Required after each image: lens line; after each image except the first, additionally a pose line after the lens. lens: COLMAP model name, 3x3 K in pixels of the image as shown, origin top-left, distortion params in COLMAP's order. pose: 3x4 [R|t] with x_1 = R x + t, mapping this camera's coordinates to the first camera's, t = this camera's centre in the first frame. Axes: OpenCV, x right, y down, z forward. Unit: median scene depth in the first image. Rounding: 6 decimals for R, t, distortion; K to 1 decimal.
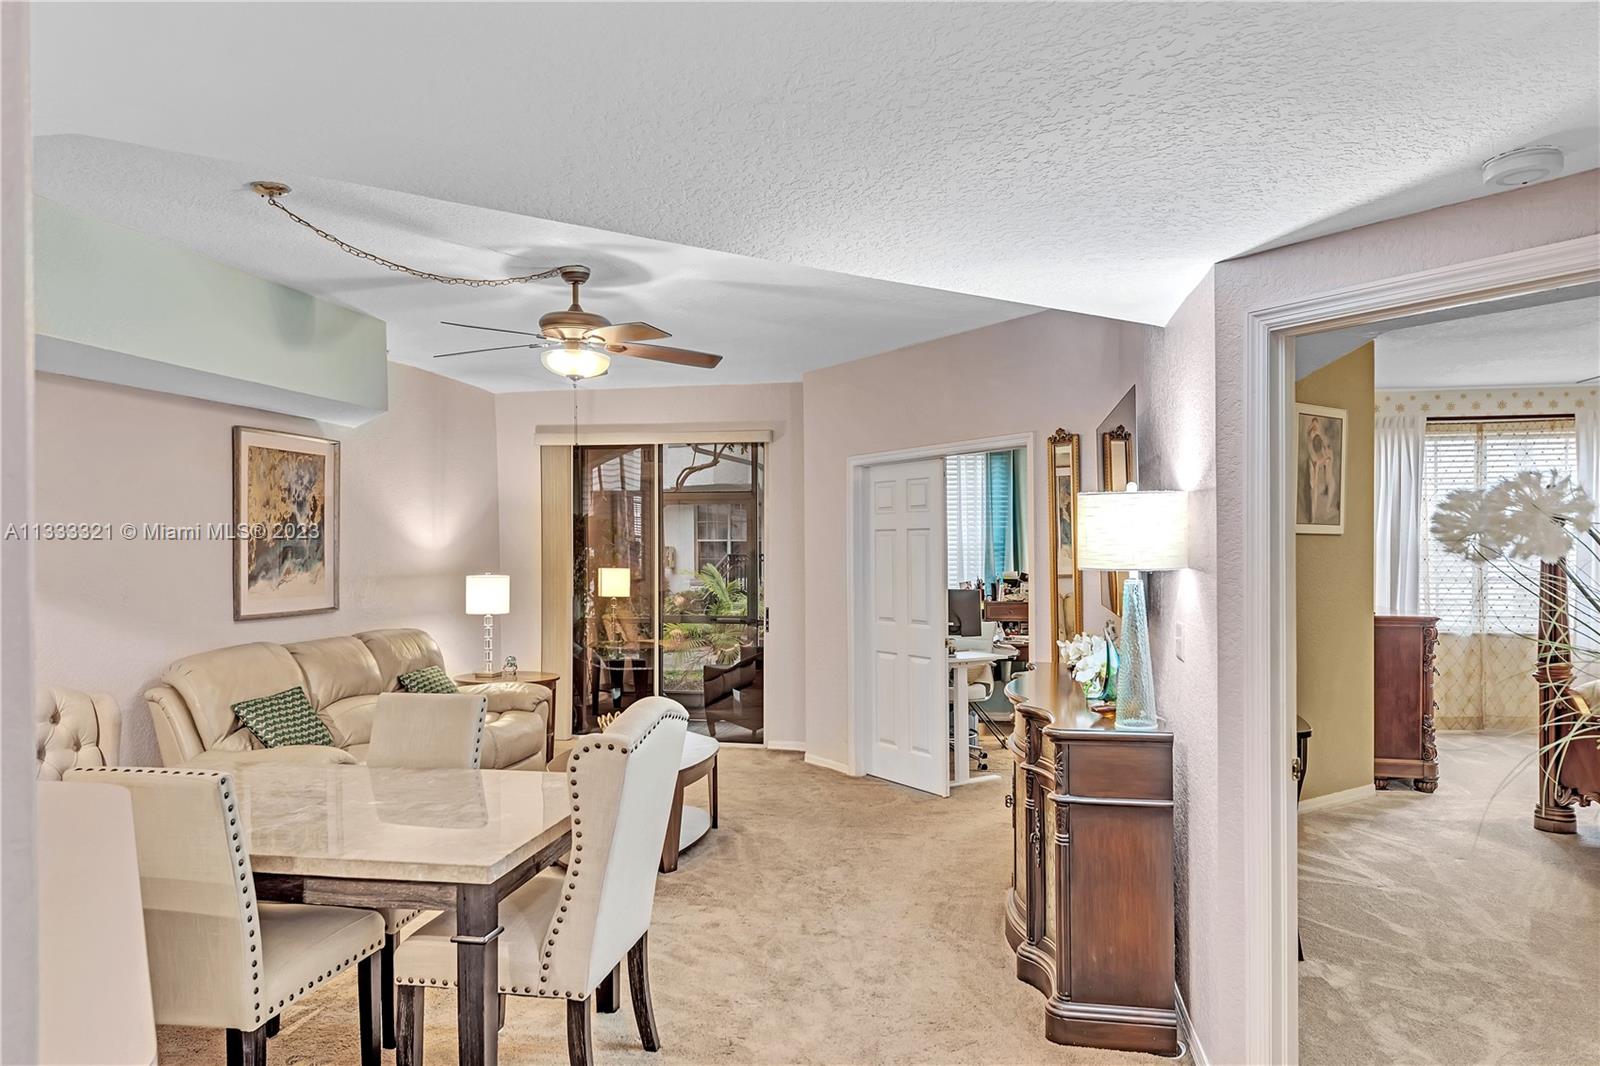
lens RADIAL K [[1029.0, 0, 809.3], [0, 1029.0, 547.9], [0, 0, 1]] dist [0.016509, -0.016163]
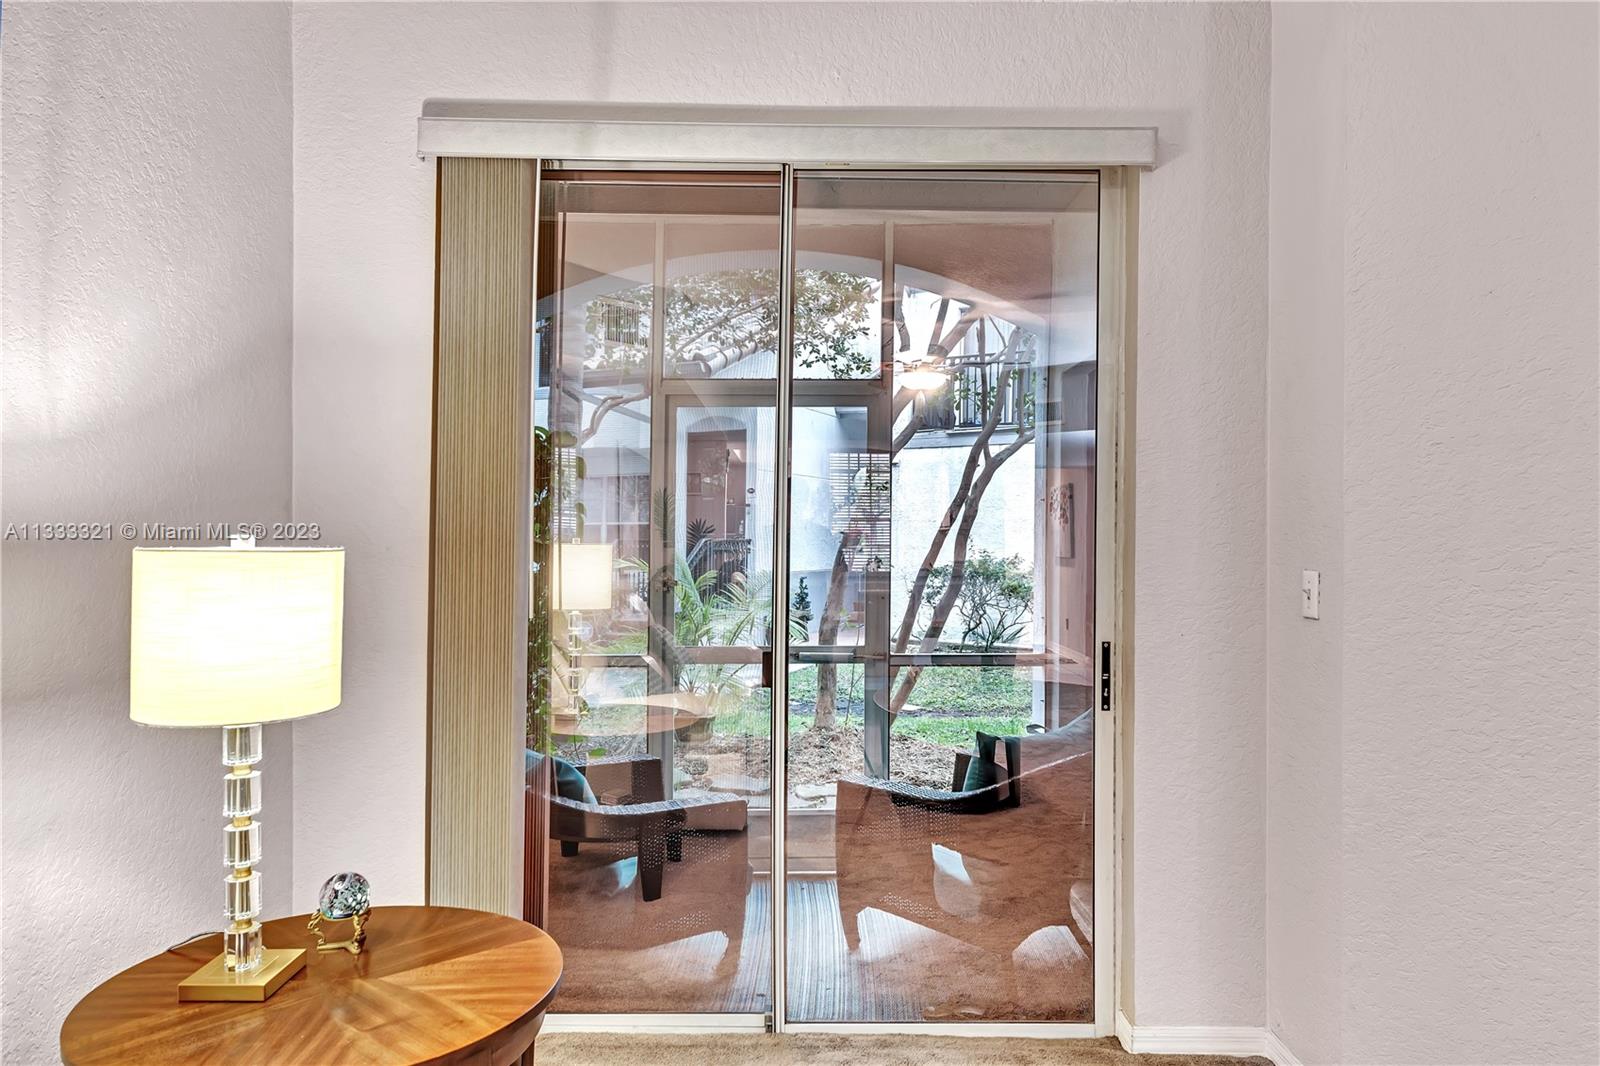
lens RADIAL K [[943.9, 0, 835.5], [0, 943.9, 518.6], [0, 0, 1]] dist [-0.000992, -0.001154]
pose [[0.970974, 0.012478, 0.238860, -0.264378], [-0.005713, 0.999563, -0.028995, 0.030026], [-0.239118, 0.026788, 0.970621, 0.863536]]
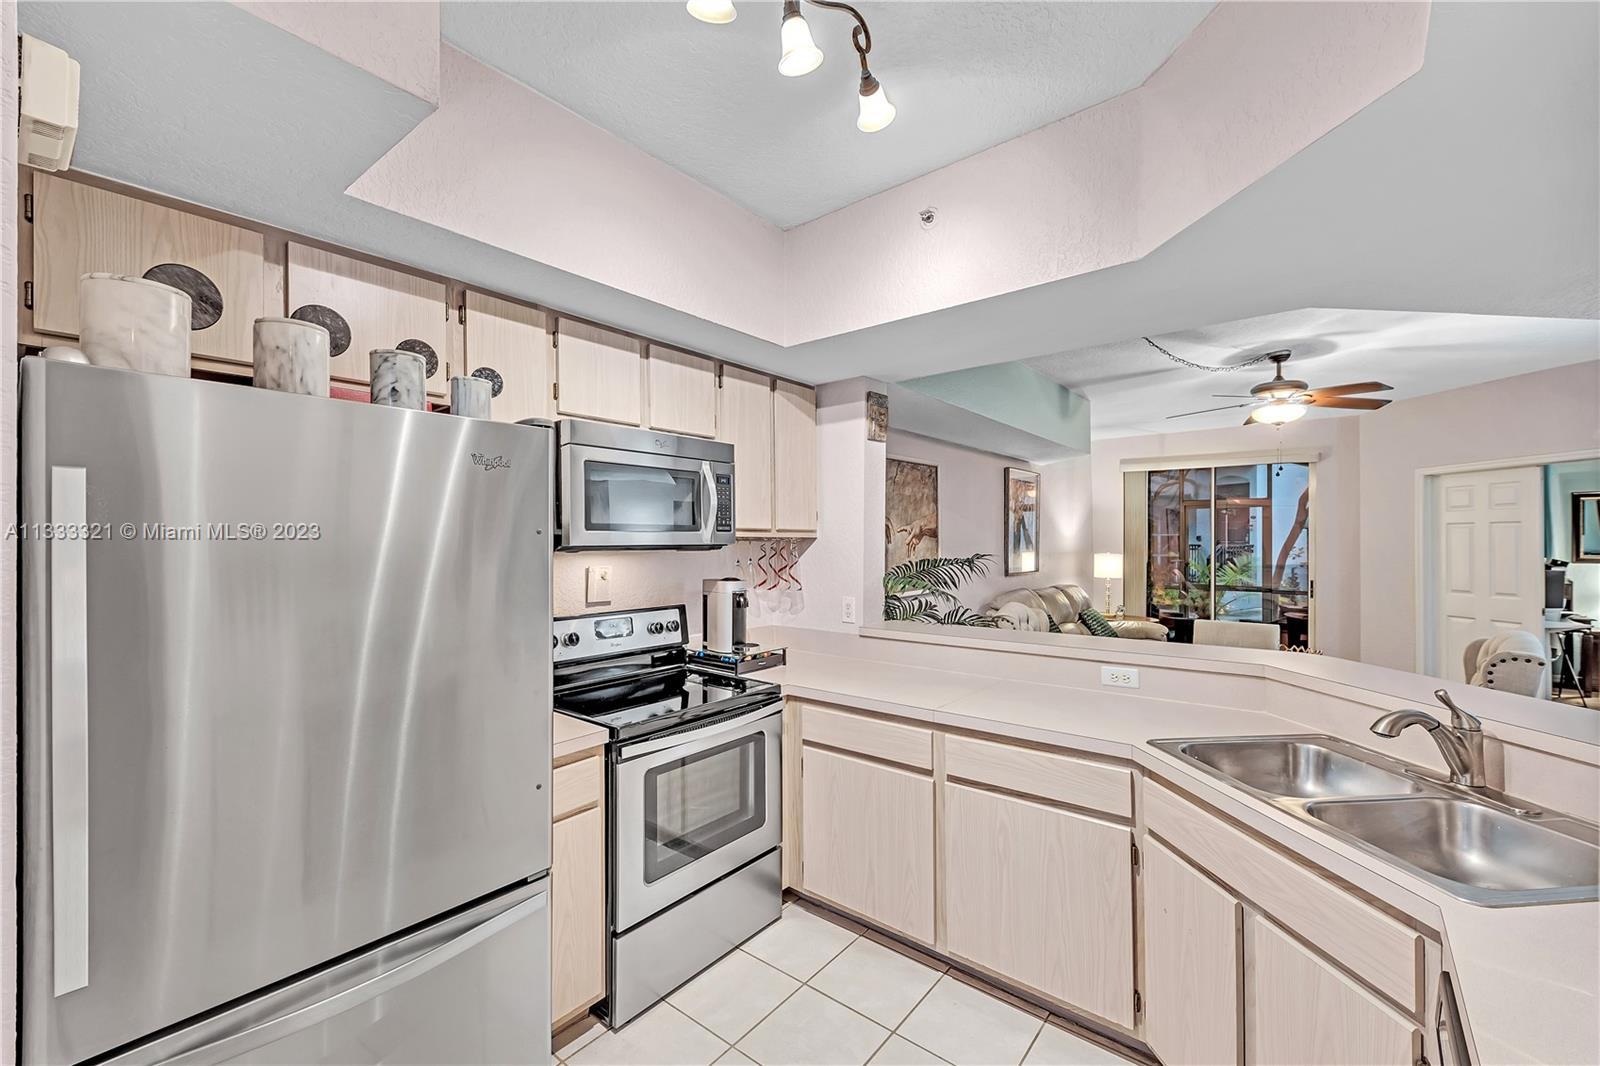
lens RADIAL K [[654.4, 0, 794.2], [0, 654.4, 542.2], [0, 0, 1]] dist [0.006533, -0.001921]
pose [[0.876504, 0.006307, -0.481353, -0.281609], [-0.005772, 0.999980, 0.002592, 0.009718], [0.481360, 0.000506, 0.876523, -0.150063]]
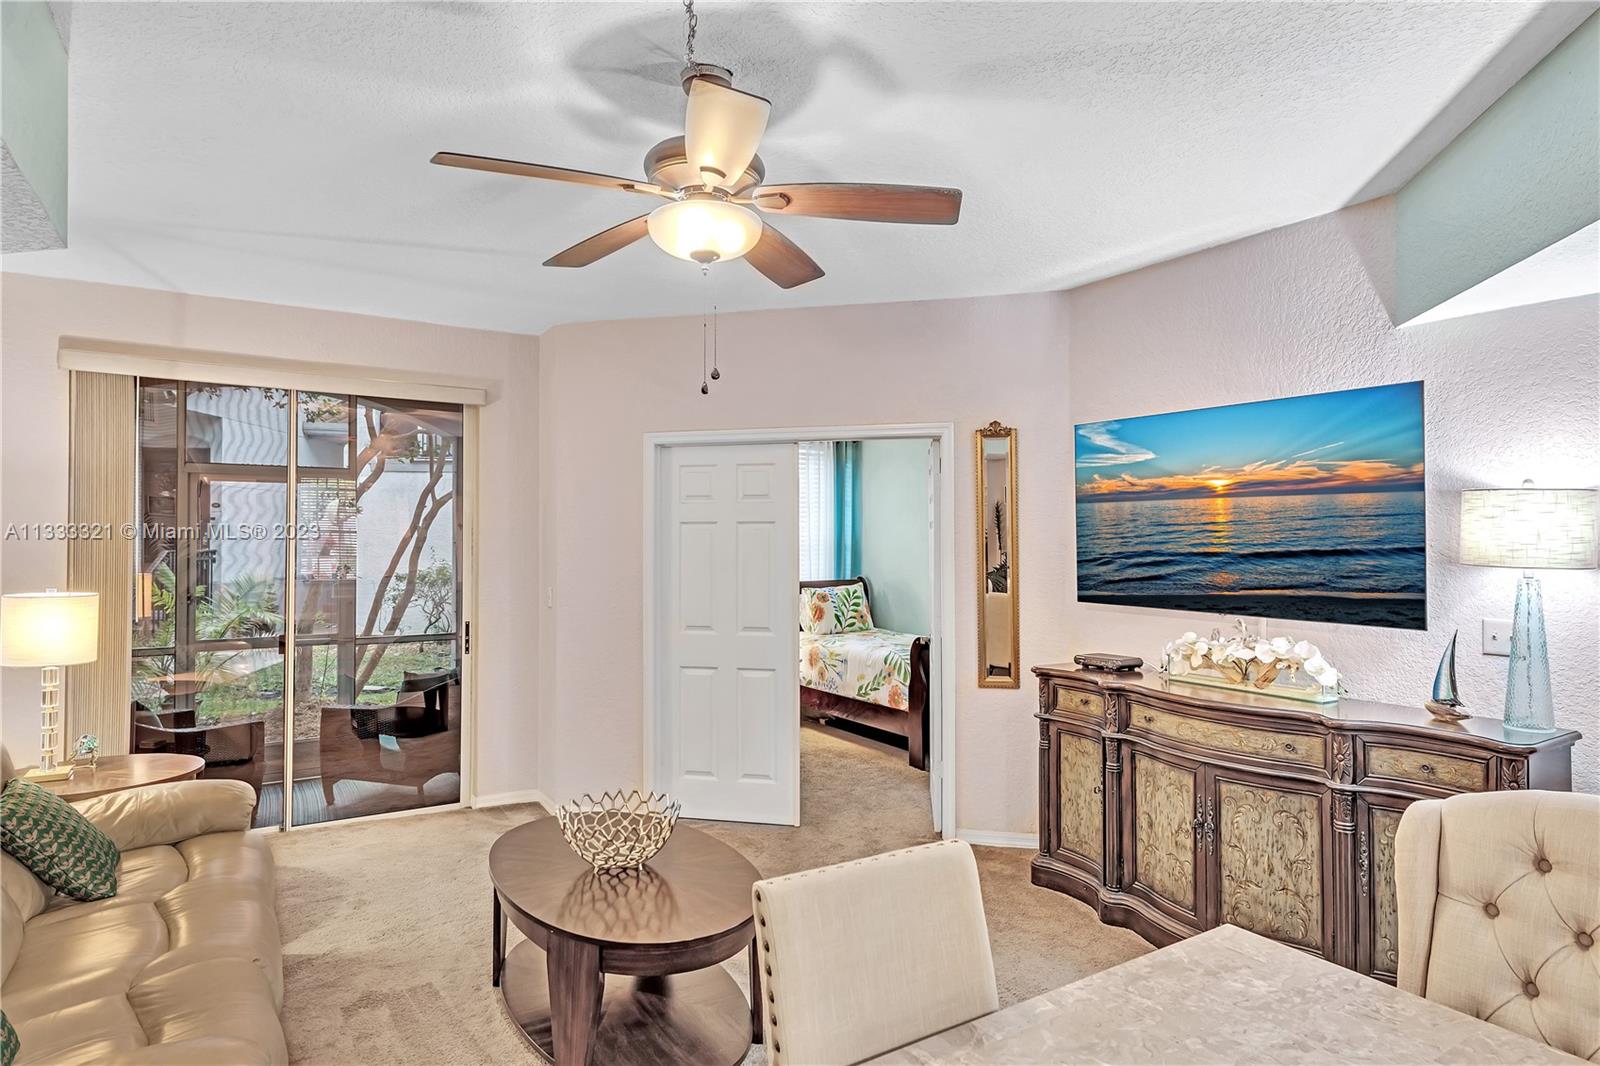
lens RADIAL K [[899.1, 0, 793.8], [0, 899.1, 529.4], [0, 0, 1]] dist [0.009924, -0.006417]
pose [[0.734301, 0.011377, 0.678728, -0.392309], [-0.001191, 0.999880, -0.015471, -0.000350], [-0.678823, 0.010551, 0.734227, 0.426396]]
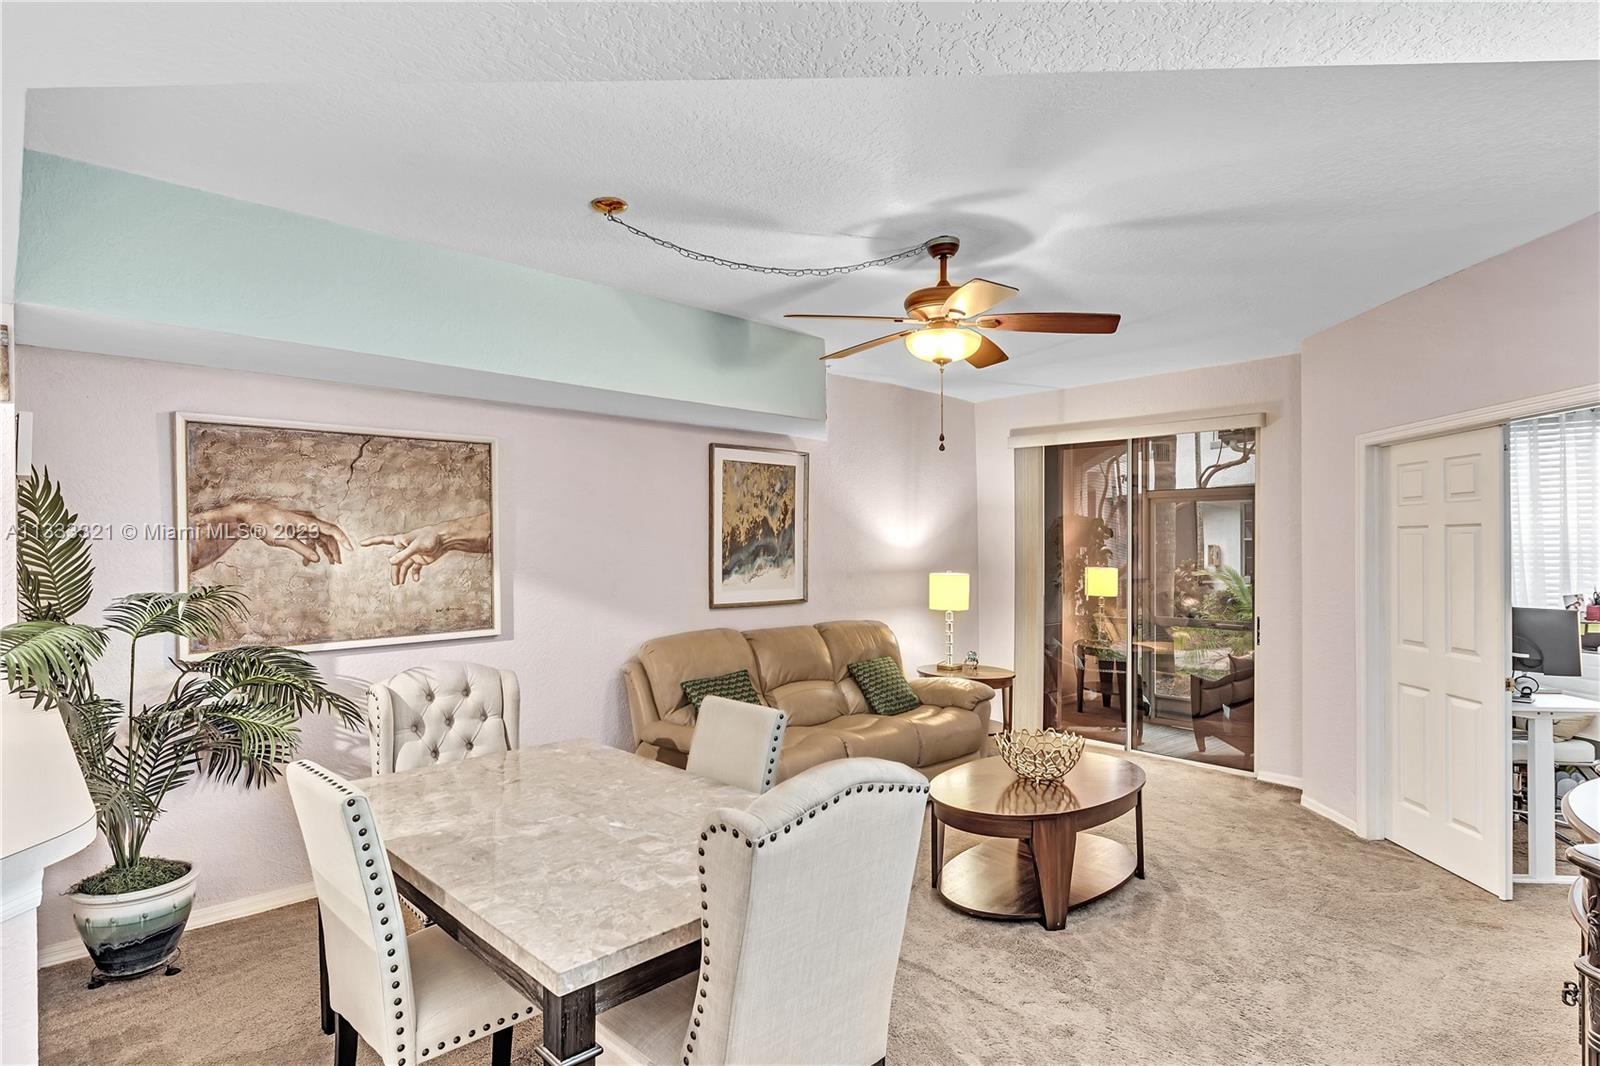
lens RADIAL K [[844.8, 0, 799.1], [0, 844.8, 543.2], [0, 0, 1]] dist [0.015647, -0.011957]
pose [[0.812361, 0.002194, -0.583150, 0.076490], [-0.003624, 0.999993, -0.001286, -0.002621], [0.583143, 0.003158, 0.812363, 0.233309]]
